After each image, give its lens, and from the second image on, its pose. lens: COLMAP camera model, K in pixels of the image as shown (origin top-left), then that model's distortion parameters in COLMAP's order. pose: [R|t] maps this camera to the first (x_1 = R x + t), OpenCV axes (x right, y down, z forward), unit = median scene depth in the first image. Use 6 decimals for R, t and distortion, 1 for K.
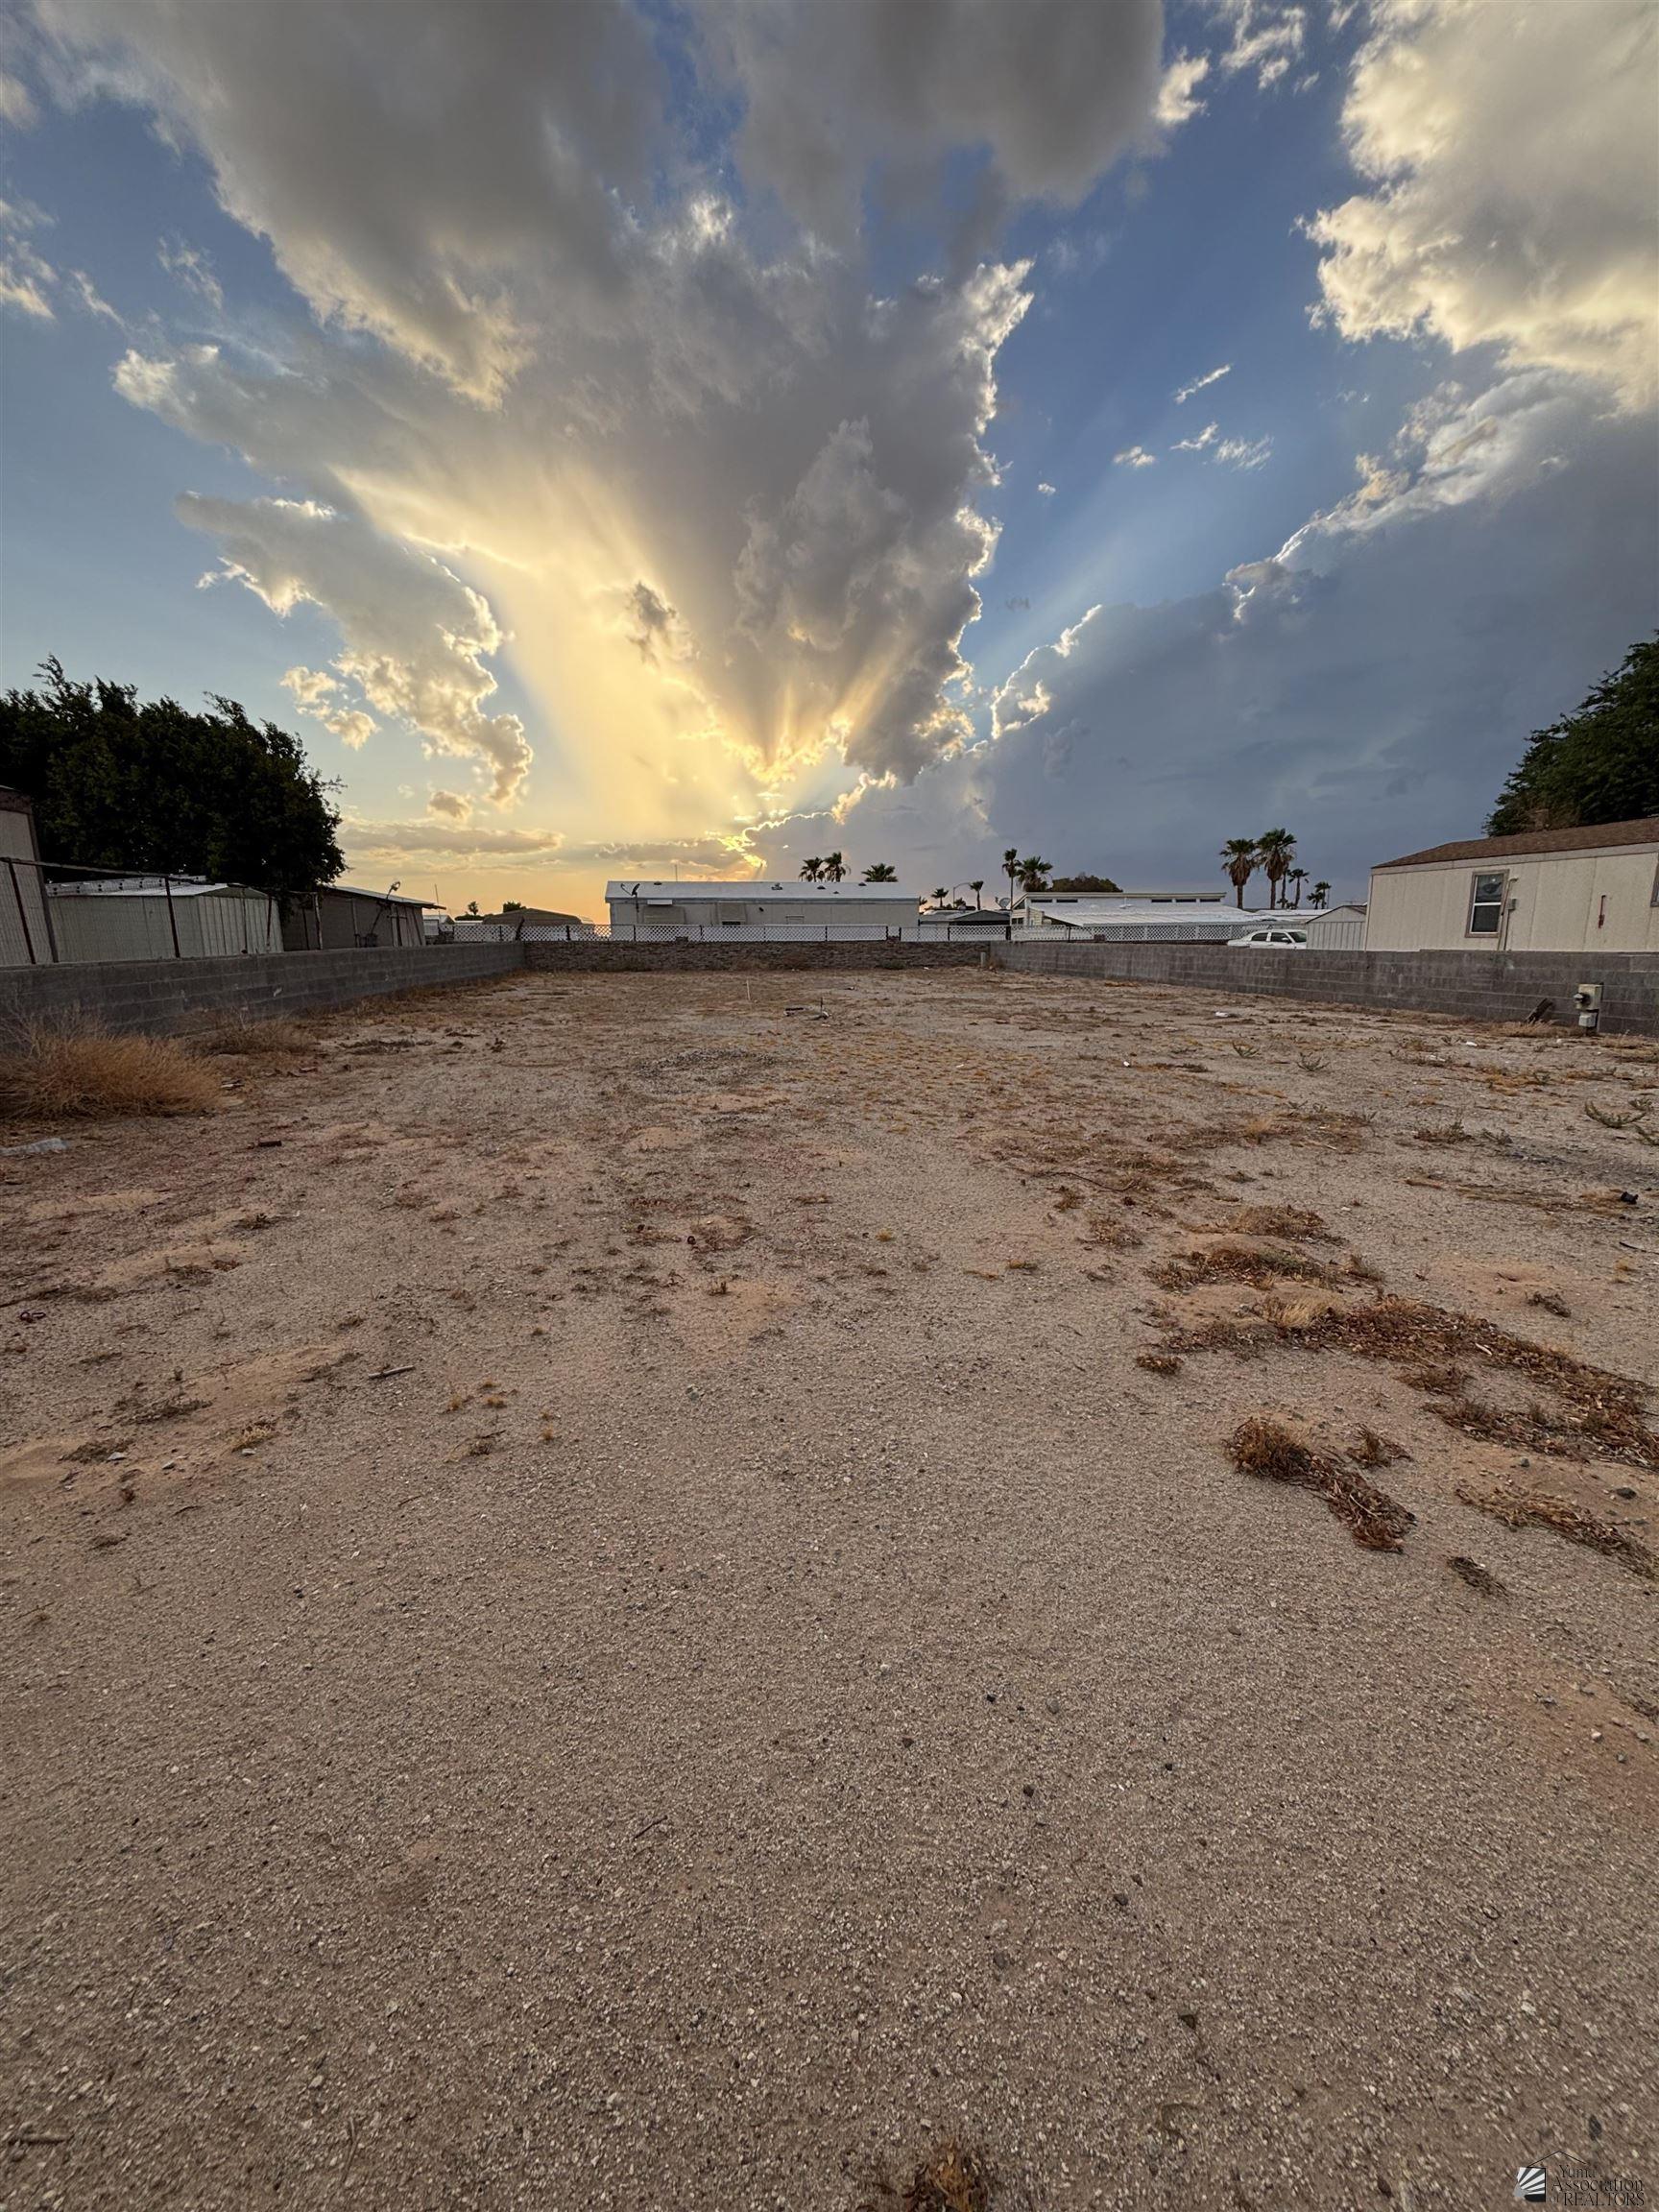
lens RADIAL K [[899.8, 0, 829.5], [0, 899.8, 1106.0], [0, 0, 1]] dist [-0.038954, -0.000105]
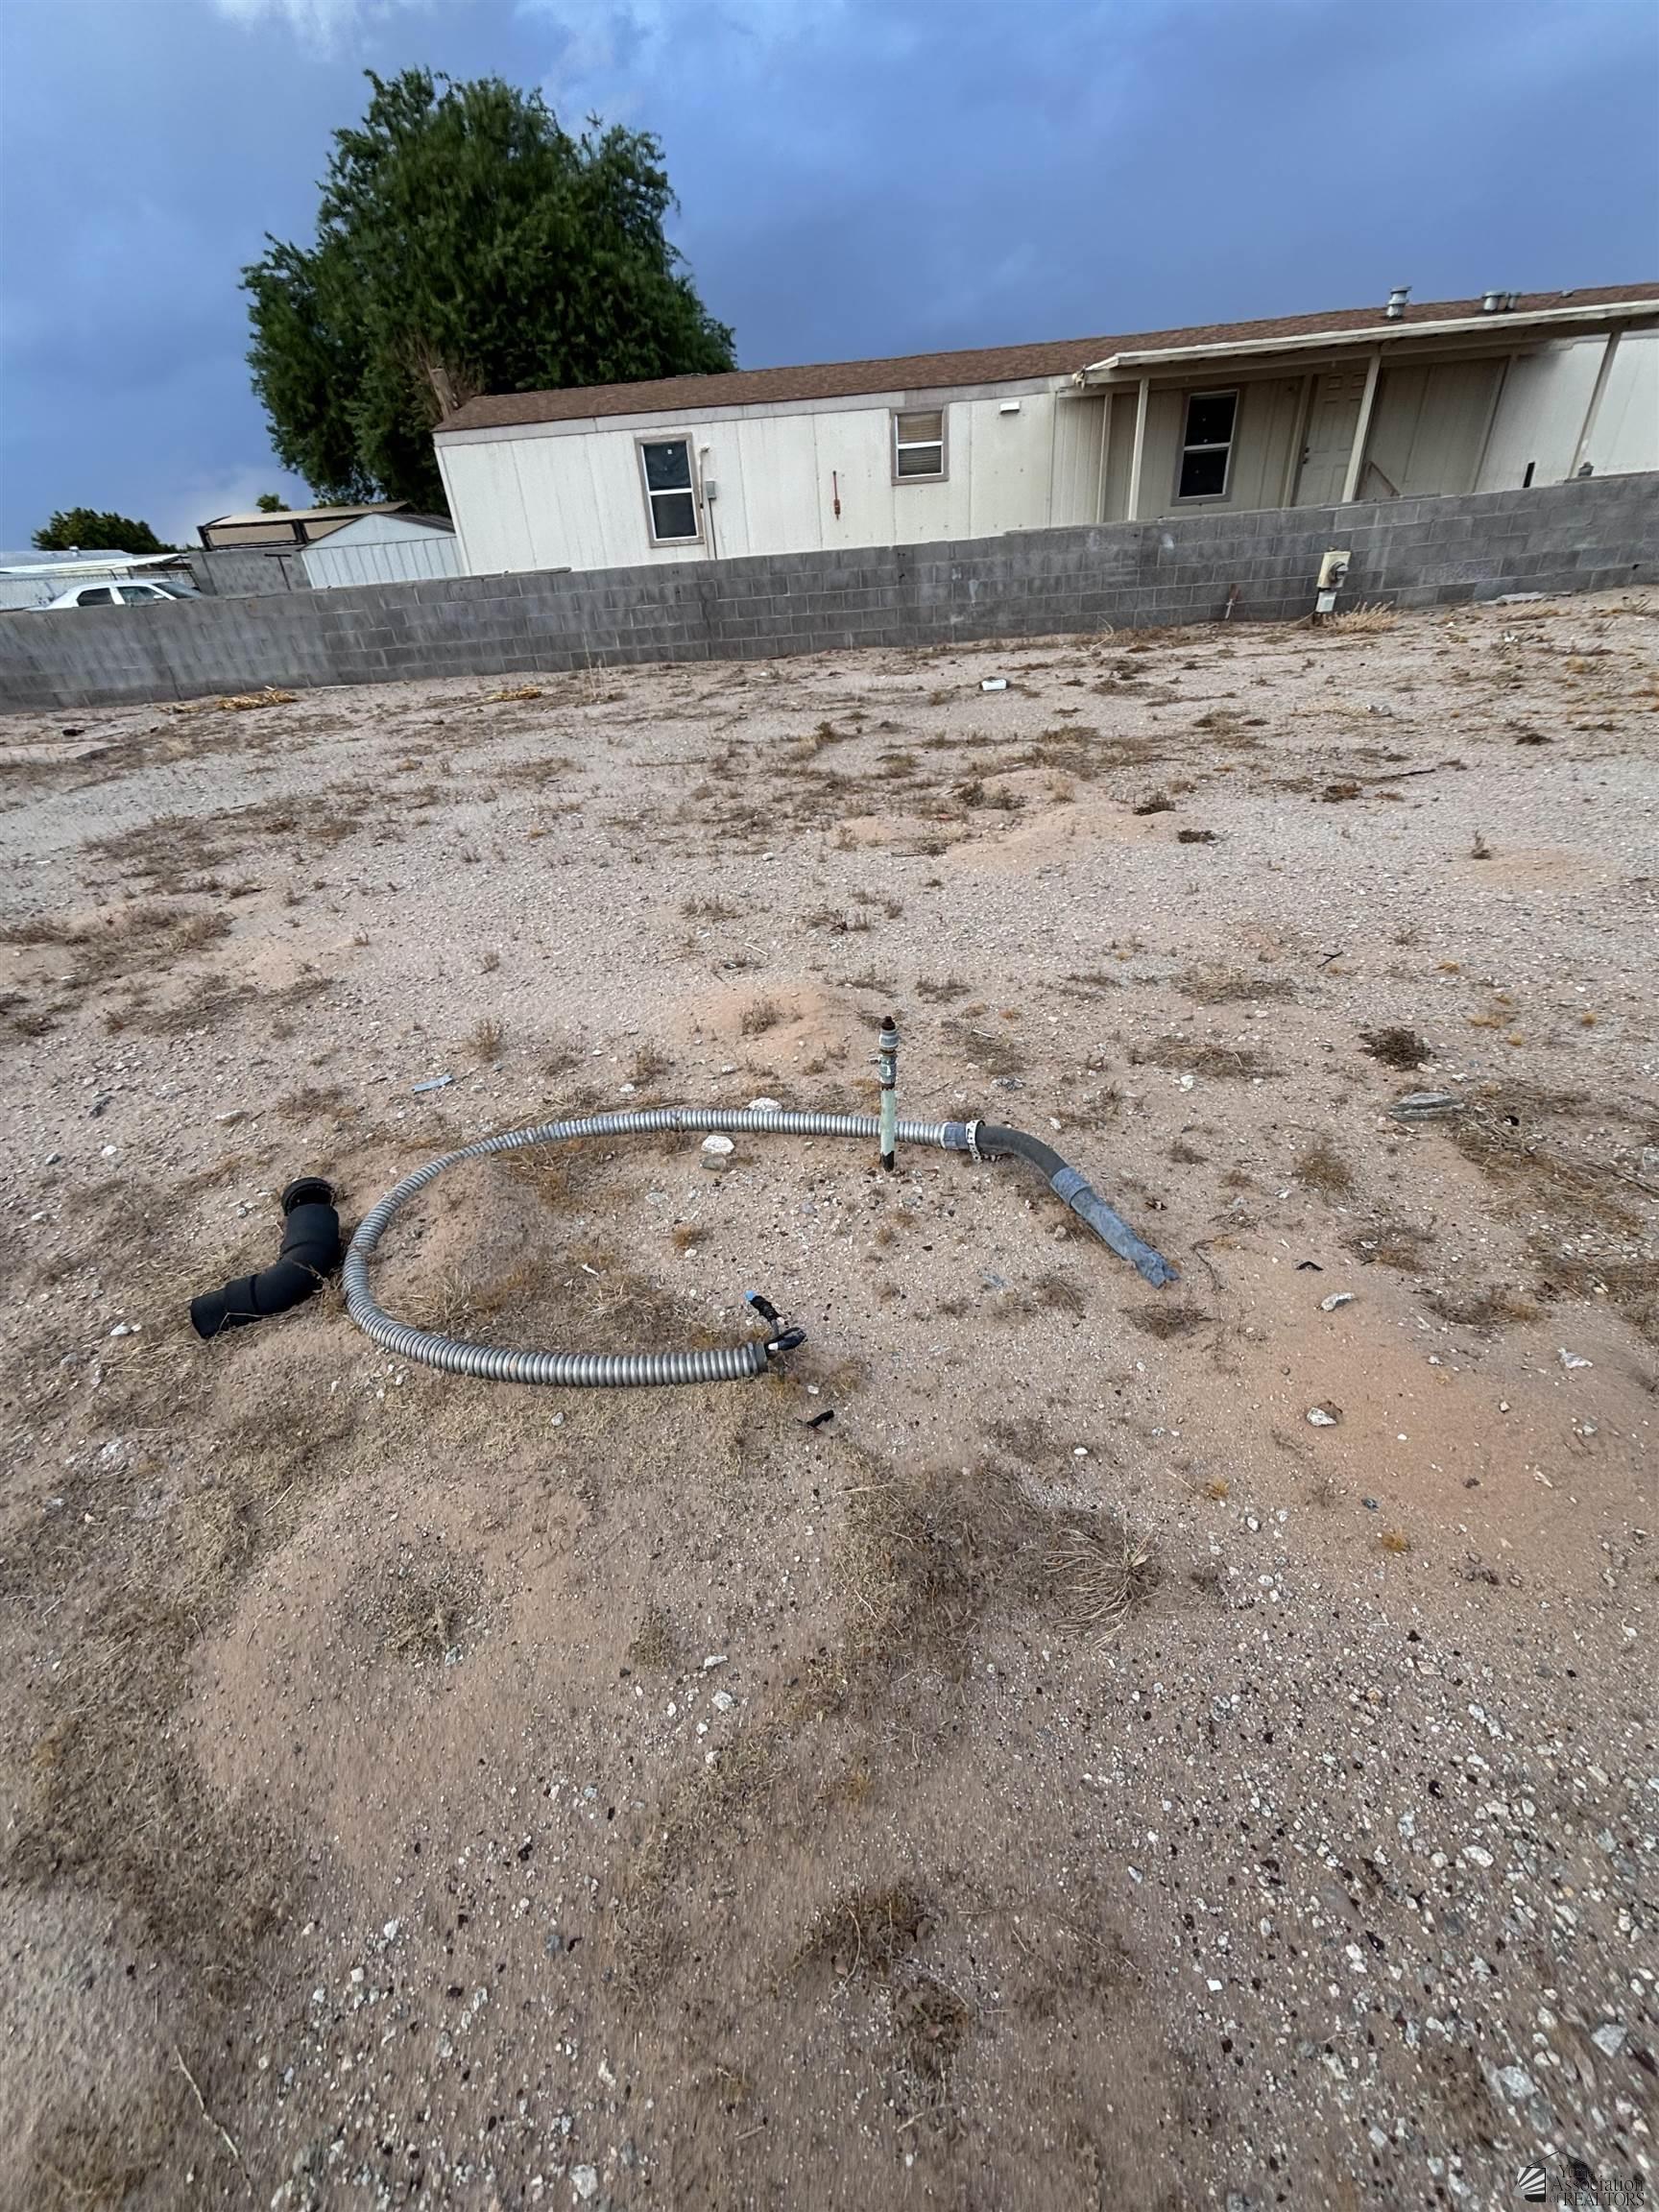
lens RADIAL K [[842.4, 0, 833.0], [0, 842.4, 1097.9], [0, 0, 1]] dist [0.000233, 0.000016]
pose [[0.180551, -0.540260, 0.821900, -0.073772], [0.244132, 0.834099, 0.494649, -0.124267], [-0.952786, 0.111343, 0.282493, 0.735279]]
